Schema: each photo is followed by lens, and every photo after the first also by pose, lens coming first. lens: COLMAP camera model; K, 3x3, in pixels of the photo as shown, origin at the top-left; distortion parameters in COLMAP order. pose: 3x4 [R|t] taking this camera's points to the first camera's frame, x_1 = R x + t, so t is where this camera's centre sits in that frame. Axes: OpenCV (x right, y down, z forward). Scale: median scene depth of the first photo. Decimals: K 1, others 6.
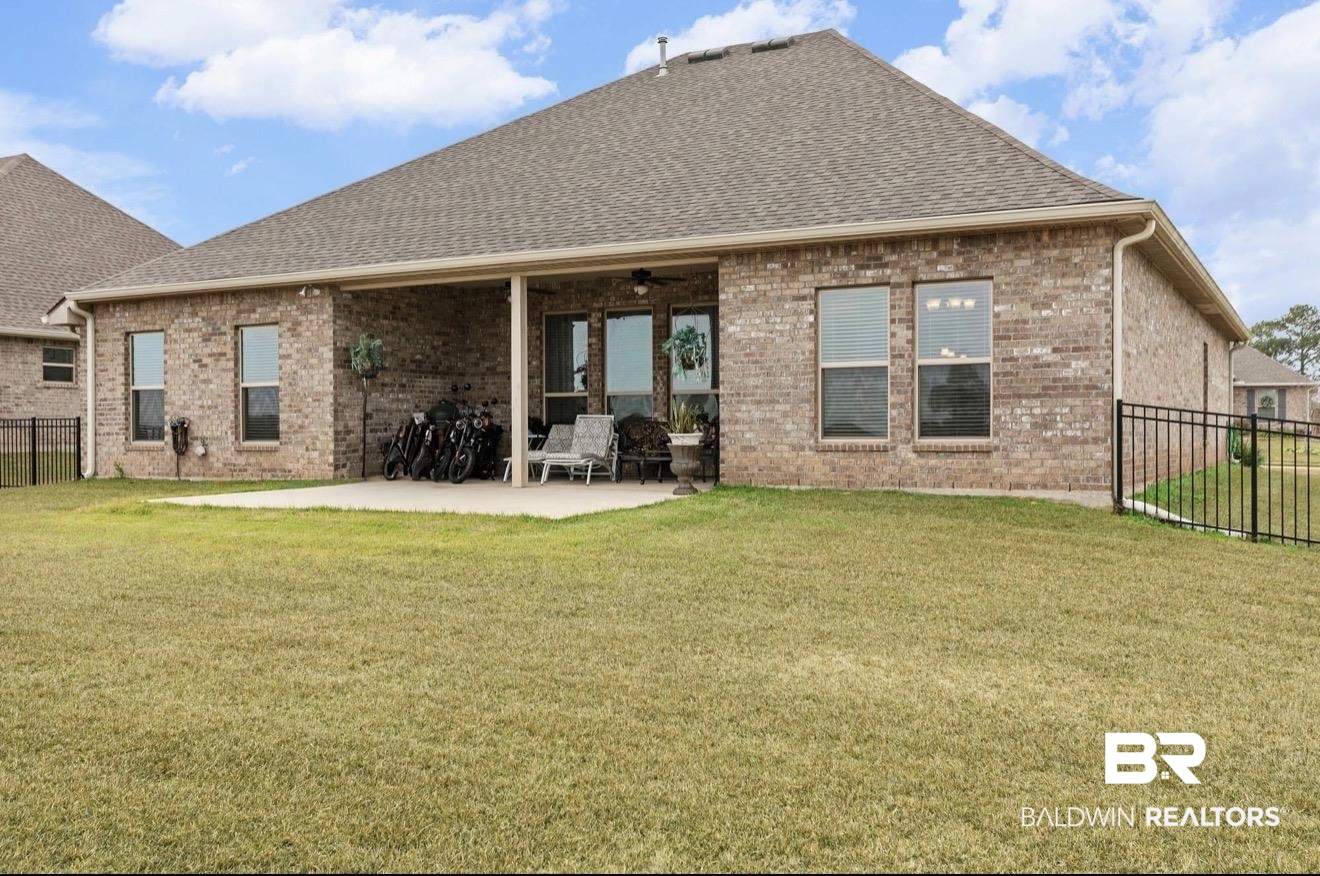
lens RADIAL K [[1247.7, 0, 660.0], [0, 1247.7, 444.2], [0, 0, 1]] dist [0.007357, 0.000000]
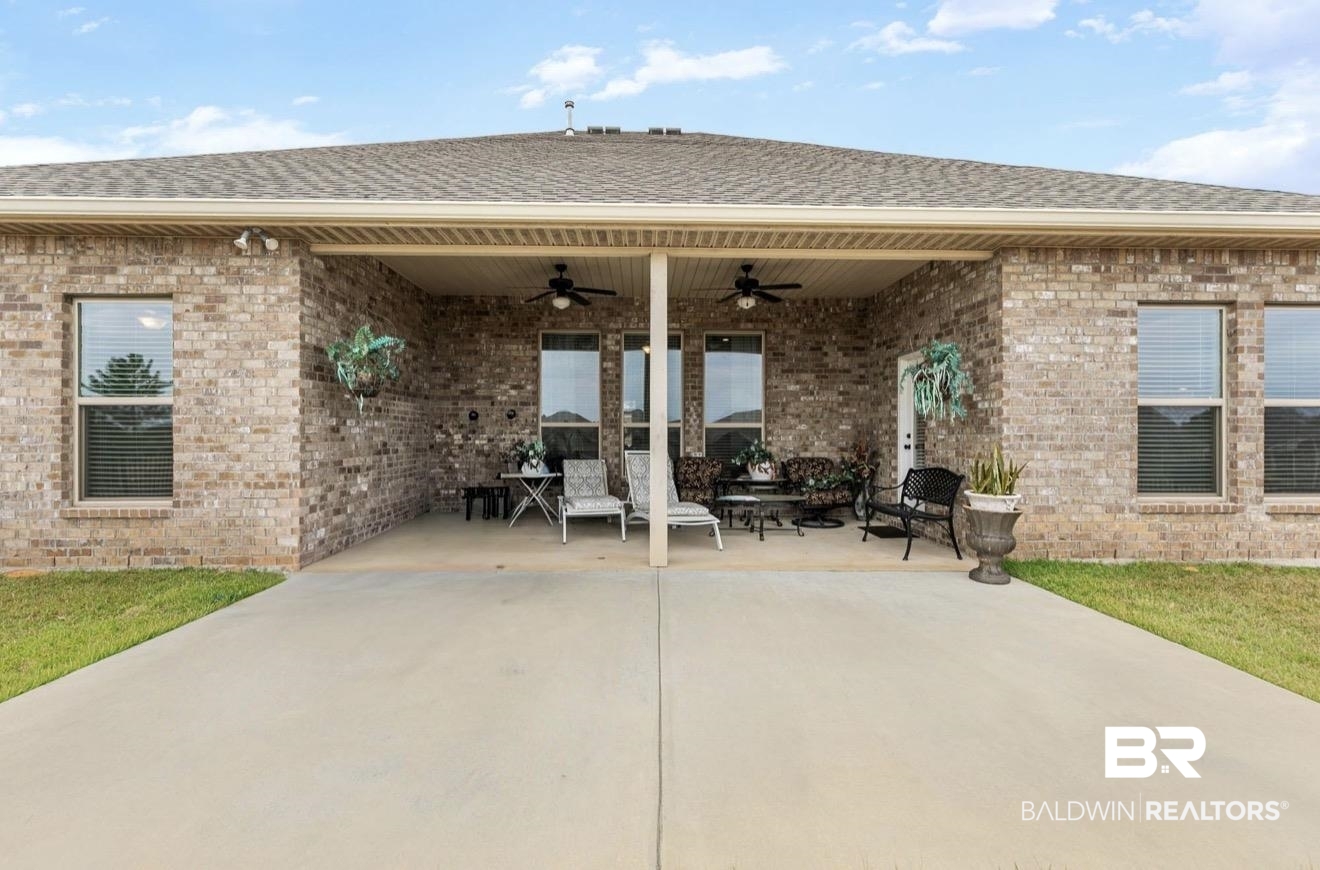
lens RADIAL K [[601.8, 0, 664.7], [0, 601.8, 435.9], [0, 0, 1]] dist [0.006645, -0.001802]
pose [[0.867615, 0.006895, 0.497188, -0.308435], [-0.001412, 0.999934, -0.011403, -0.036745], [-0.497234, 0.009192, 0.867568, 0.807331]]
